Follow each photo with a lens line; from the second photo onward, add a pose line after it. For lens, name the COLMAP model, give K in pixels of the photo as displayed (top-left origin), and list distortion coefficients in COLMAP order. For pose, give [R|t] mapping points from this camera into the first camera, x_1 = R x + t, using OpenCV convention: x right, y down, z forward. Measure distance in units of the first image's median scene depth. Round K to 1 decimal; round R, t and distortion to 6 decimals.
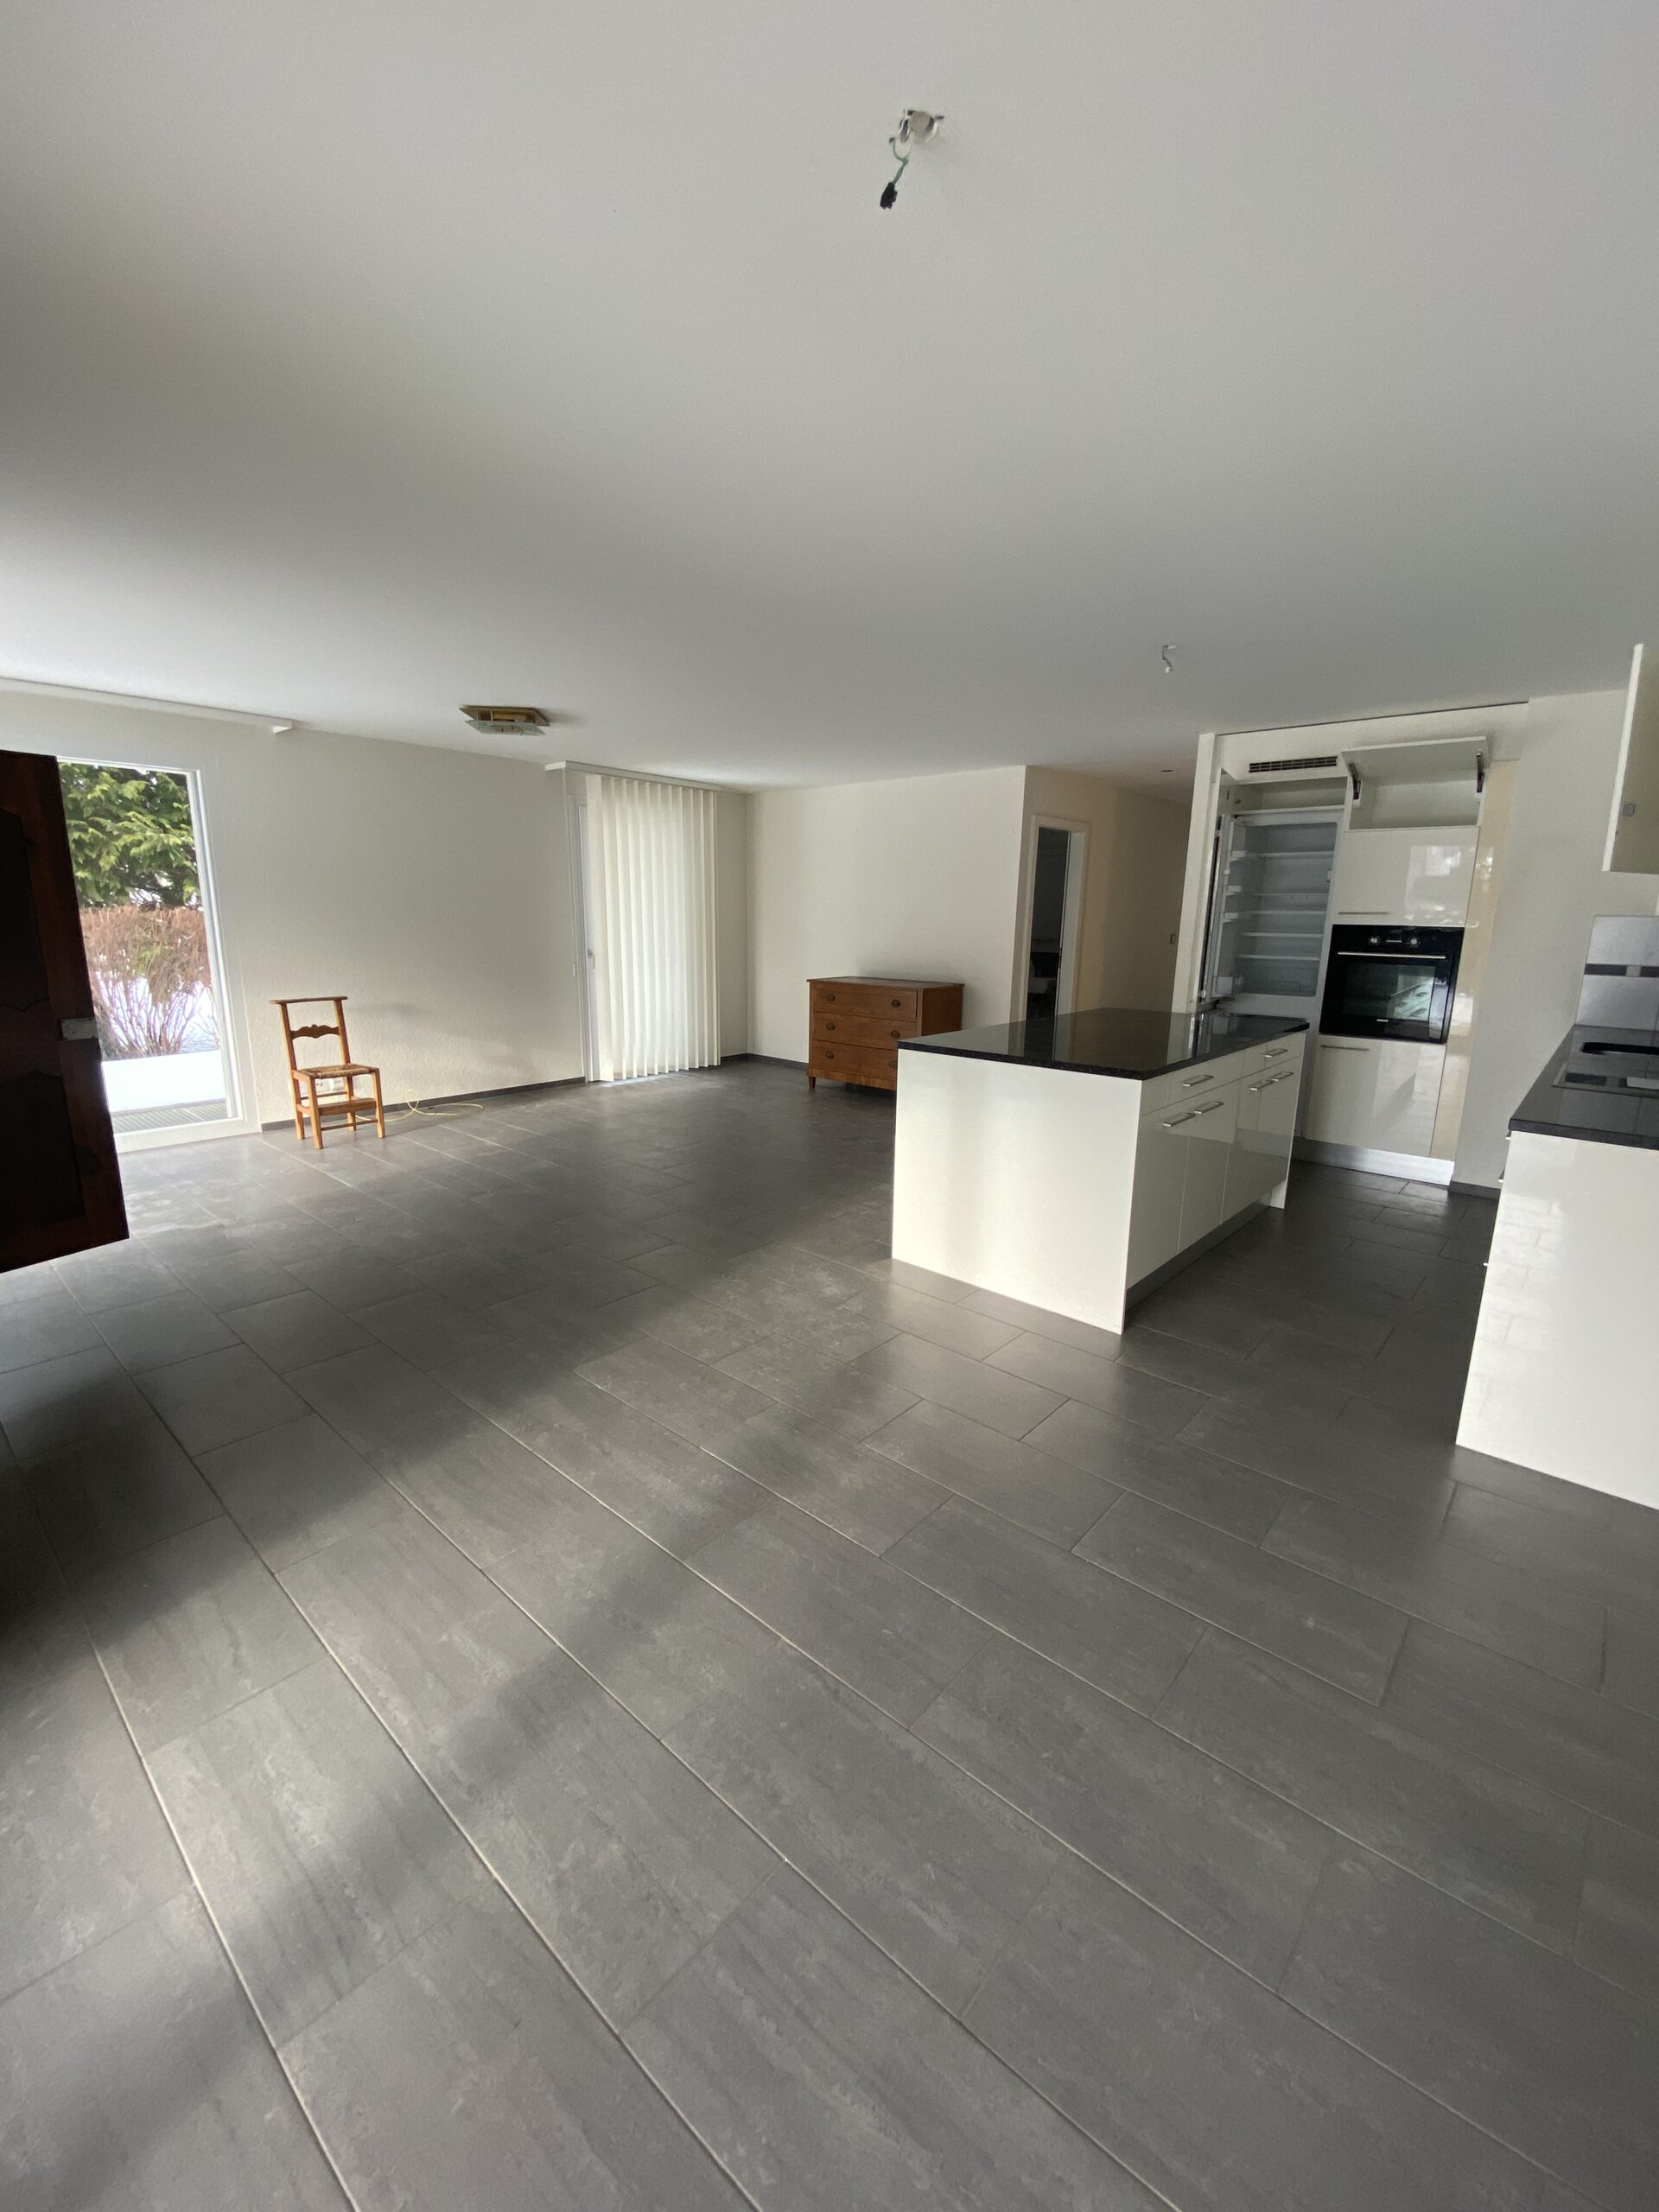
lens RADIAL K [[907.8, 0, 829.1], [0, 907.8, 1109.2], [0, 0, 1]] dist [-0.024699, -0.000589]
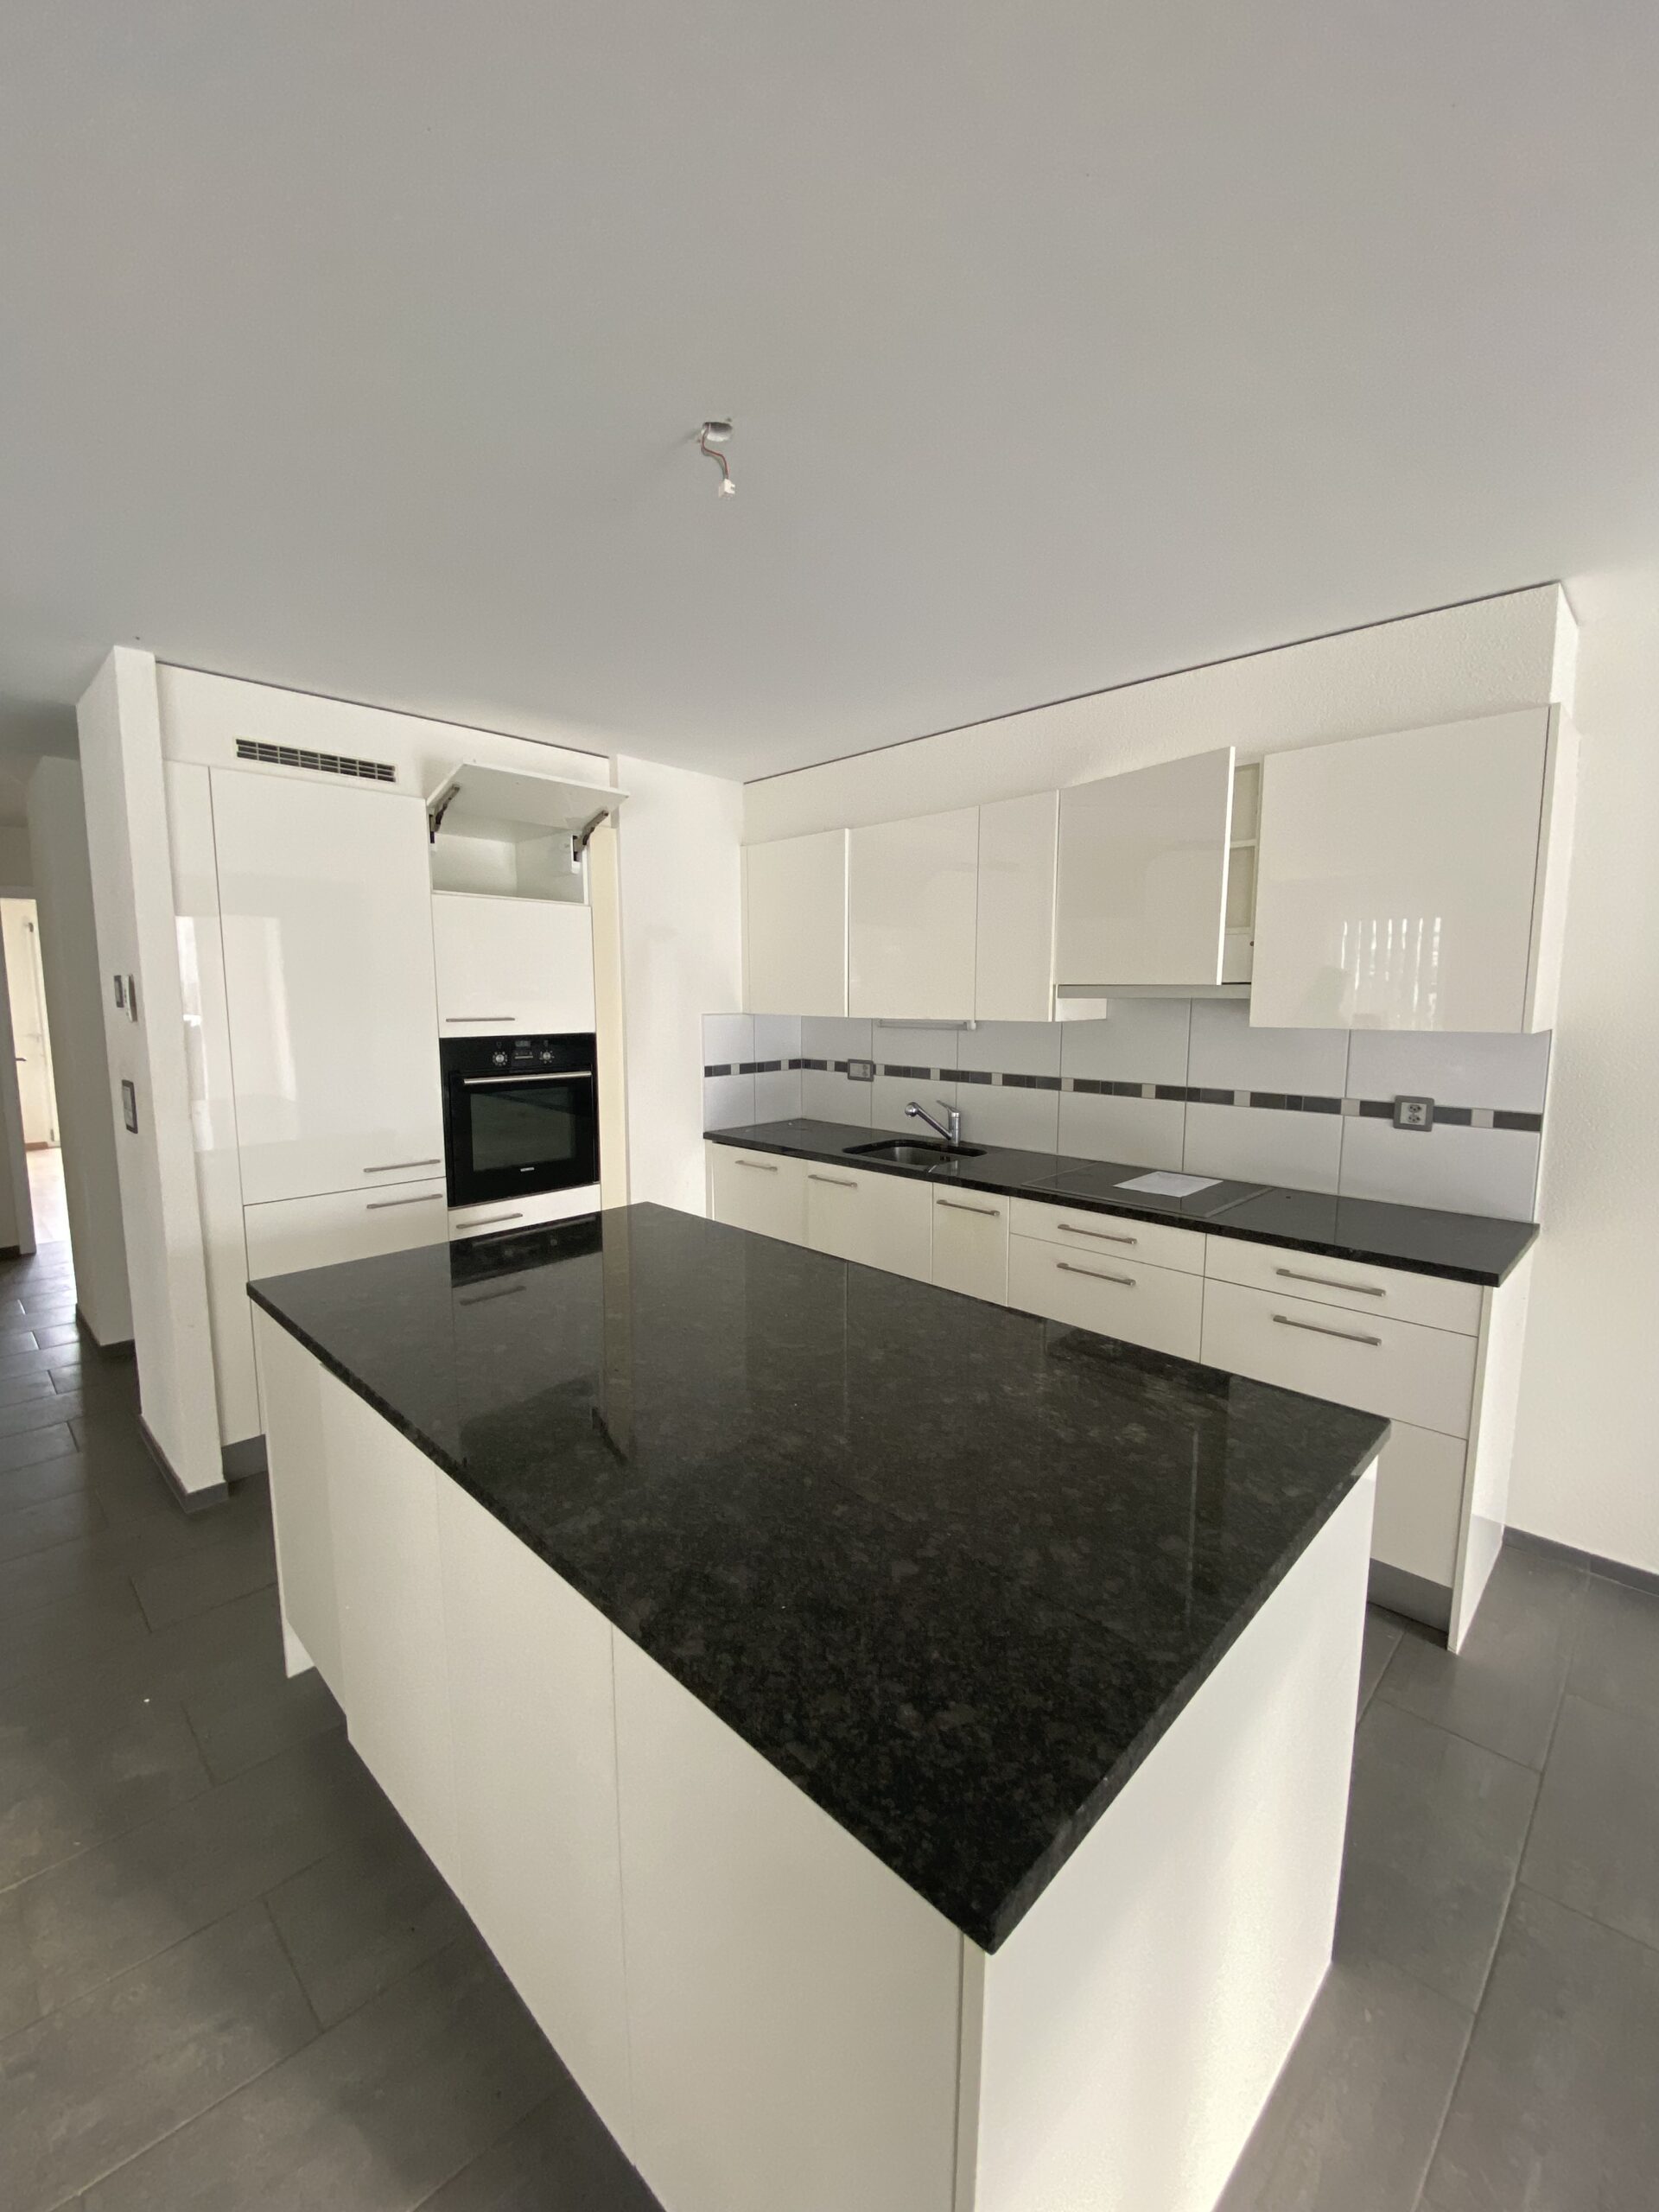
lens RADIAL K [[907.8, 0, 827.7], [0, 907.8, 1108.9], [0, 0, 1]] dist [-0.024699, -0.000589]
pose [[0.058128, -0.138199, 0.988697, -0.048779], [0.206989, 0.970518, 0.123489, -0.186833], [-0.976615, 0.197471, 0.085020, 0.724114]]
